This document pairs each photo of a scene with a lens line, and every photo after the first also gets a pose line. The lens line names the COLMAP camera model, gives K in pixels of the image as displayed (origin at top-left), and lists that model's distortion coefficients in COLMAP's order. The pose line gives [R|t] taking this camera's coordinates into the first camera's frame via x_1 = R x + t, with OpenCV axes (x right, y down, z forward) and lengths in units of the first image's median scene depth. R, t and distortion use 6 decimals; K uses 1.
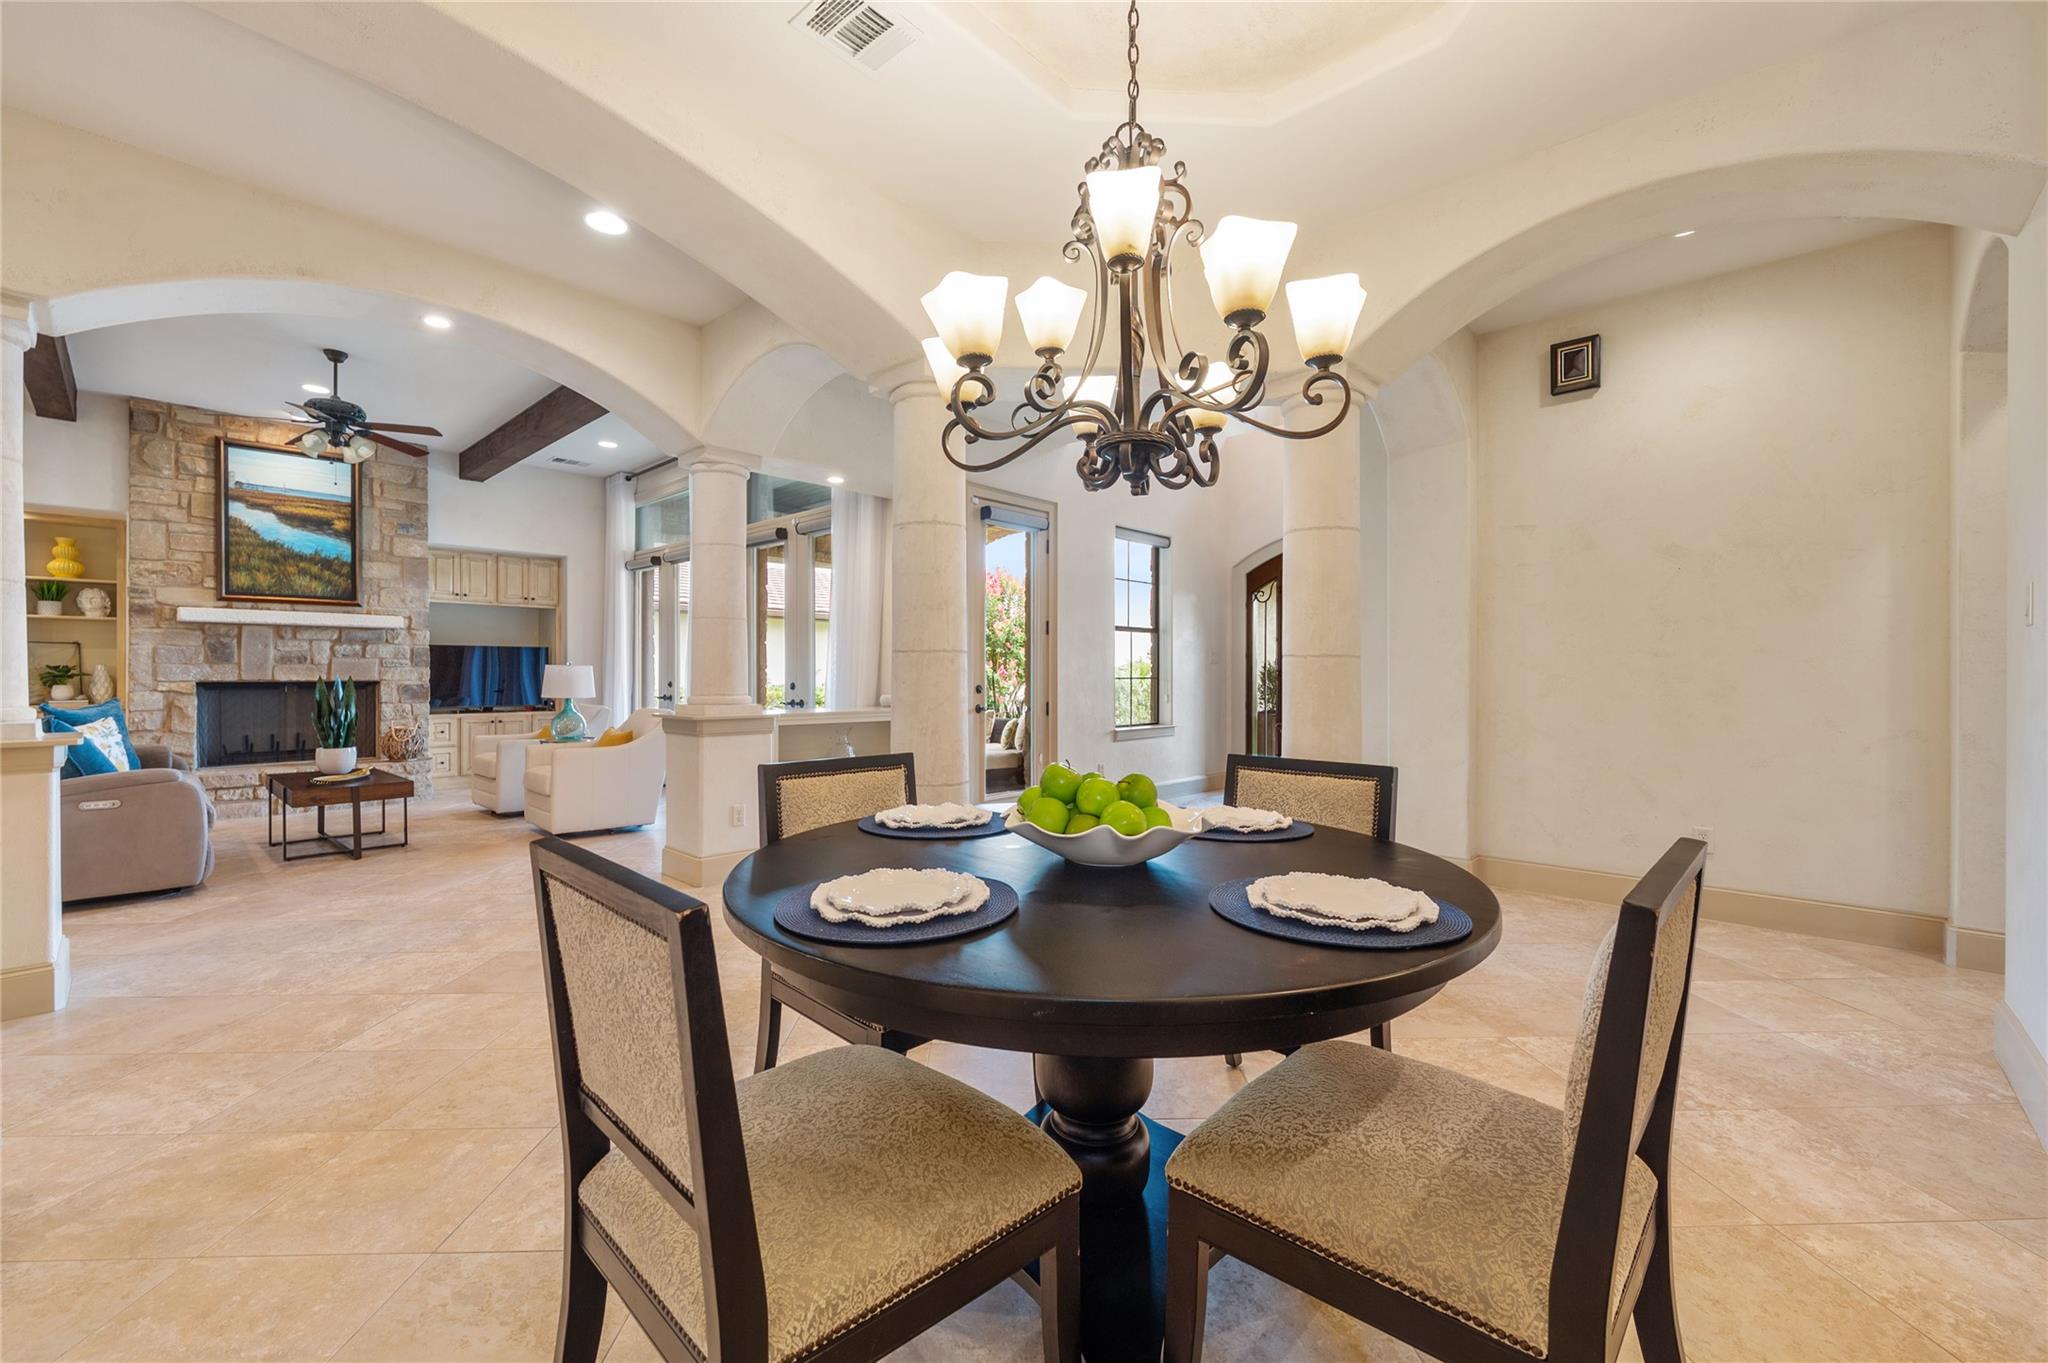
lens RADIAL K [[831.1, 0, 1017.2], [0, 831.1, 673.6], [0, 0, 1]] dist [-0.001445, -0.000285]
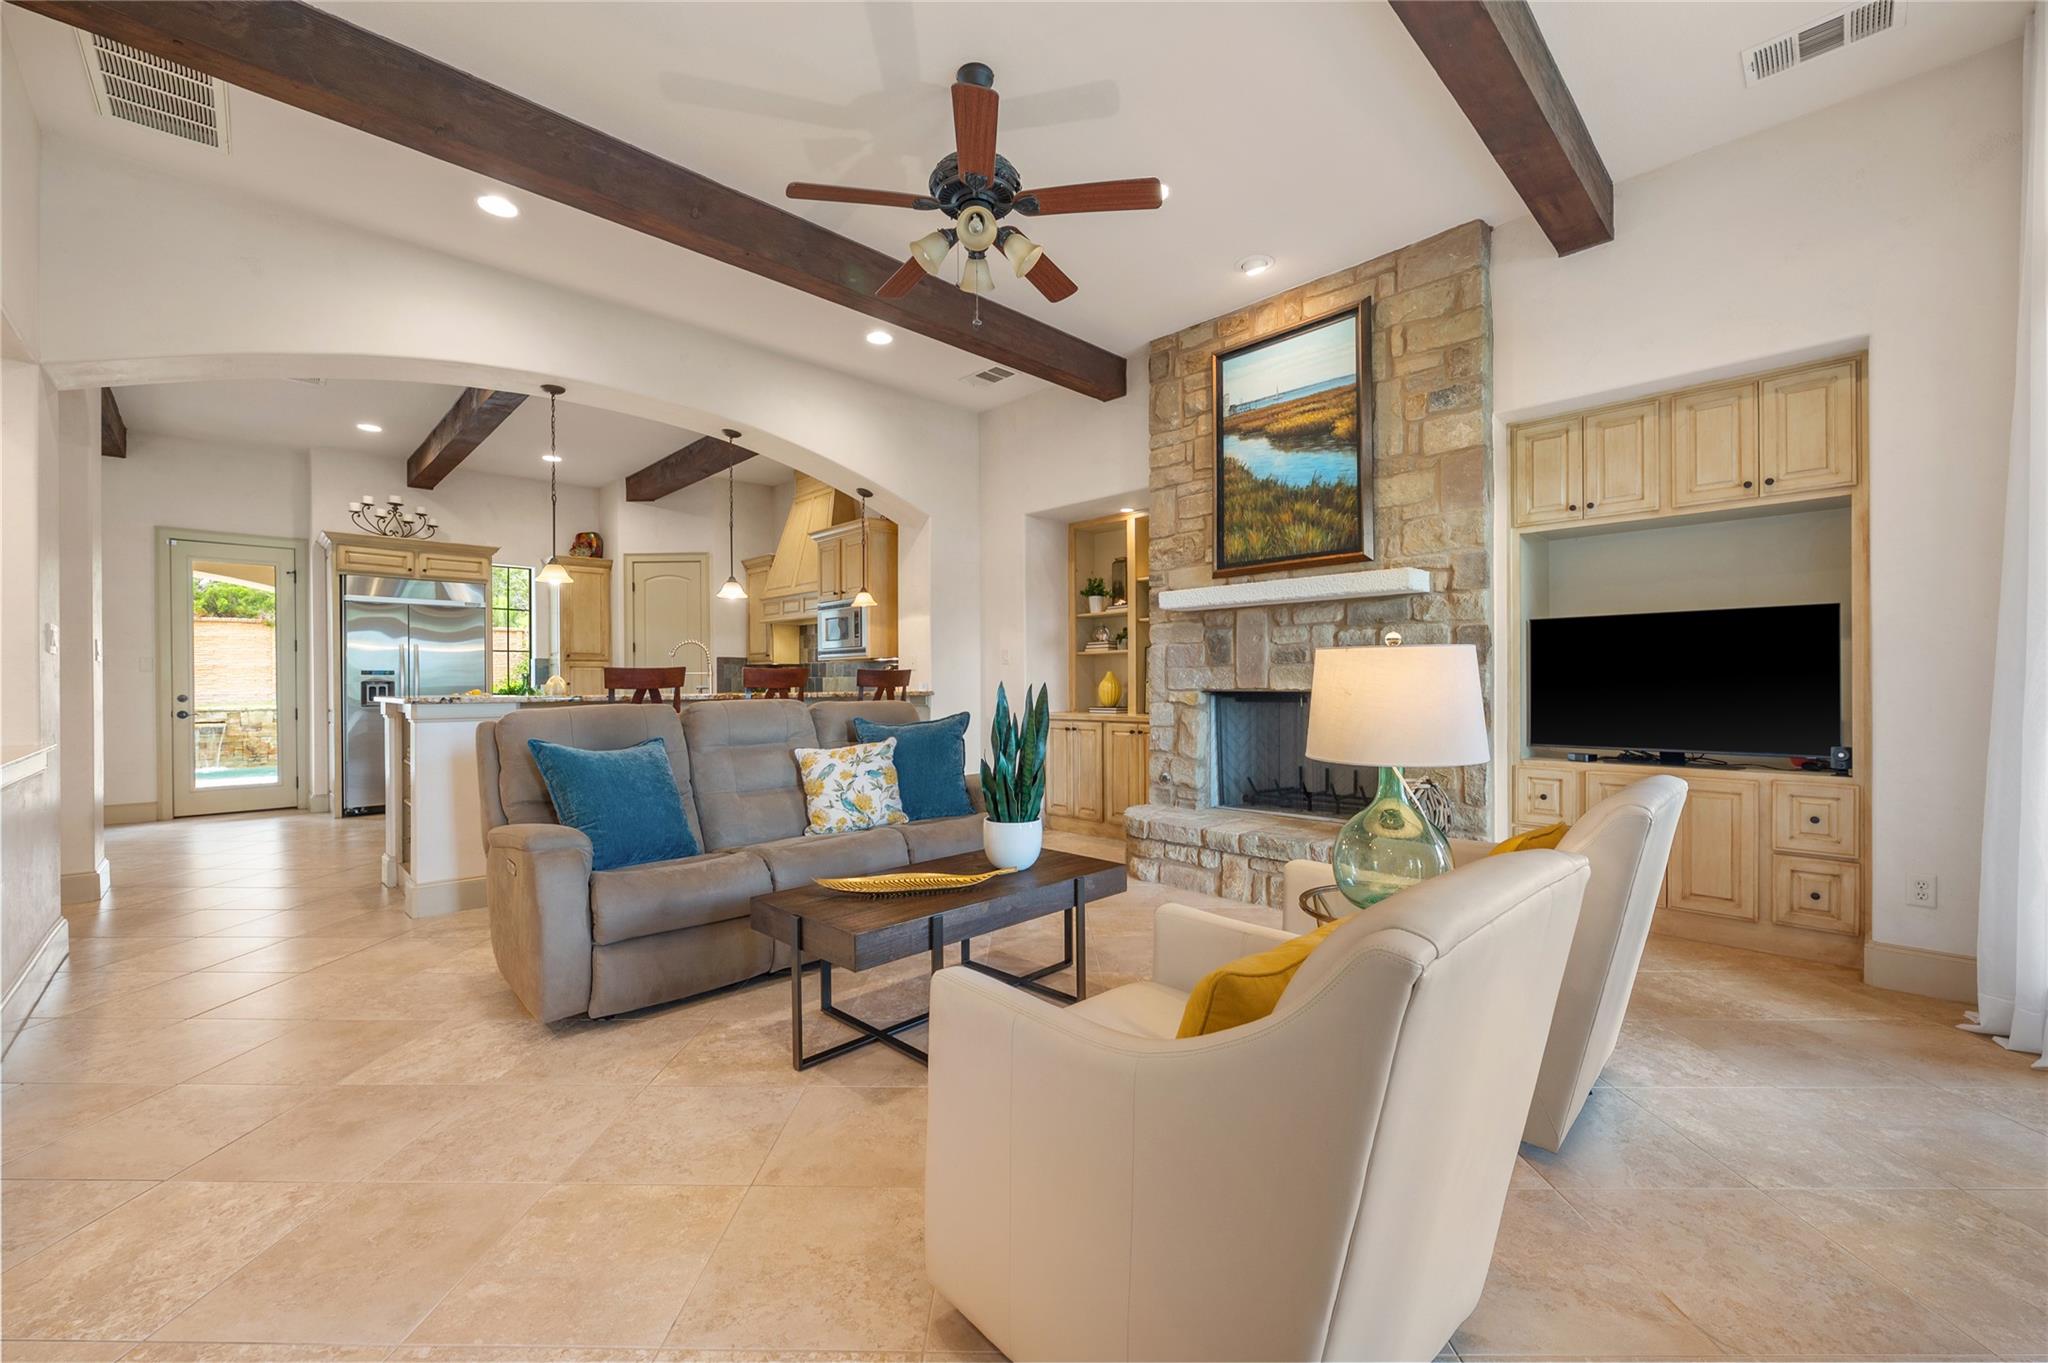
lens RADIAL K [[819.8, 0, 1024.0], [0, 819.8, 681.5], [0, 0, 1]] dist [-0.001712, -0.000004]
pose [[-0.040913, 0.000083, -0.999163, -0.232100], [0.009034, 0.999959, -0.000287, 0.000276], [0.999122, -0.009039, -0.040912, 0.823969]]
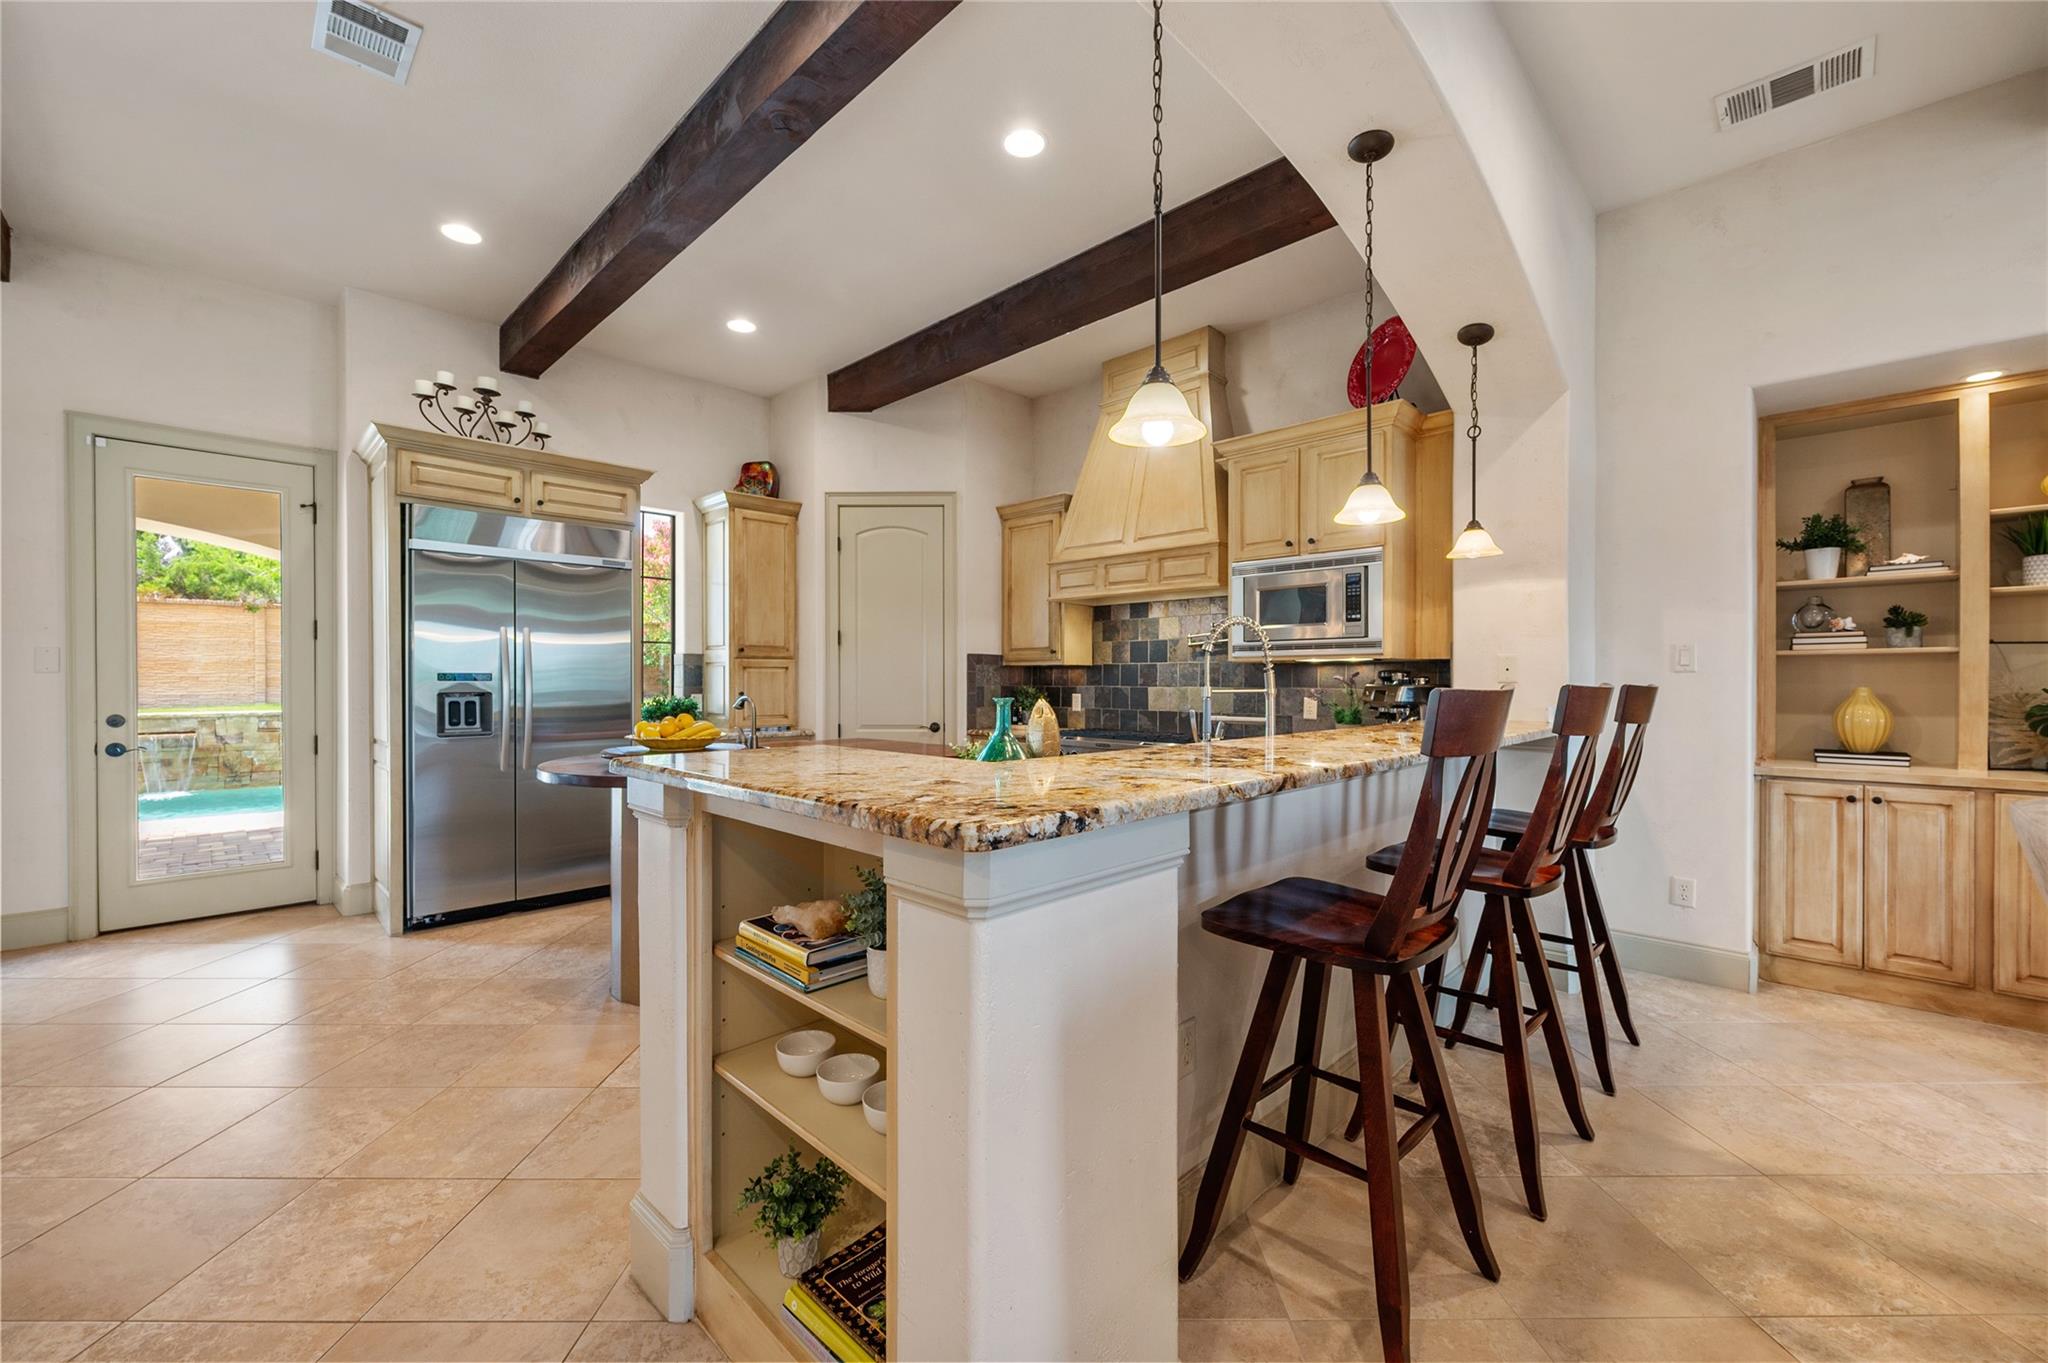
lens RADIAL K [[813.4, 0, 1020.2], [0, 813.4, 683.7], [0, 0, 1]] dist [-0.003523, 0.000120]
pose [[-0.020709, 0.005004, -0.999773, -0.619479], [0.001987, 0.999986, 0.004964, -0.014545], [0.999784, -0.001884, -0.020718, 0.415934]]
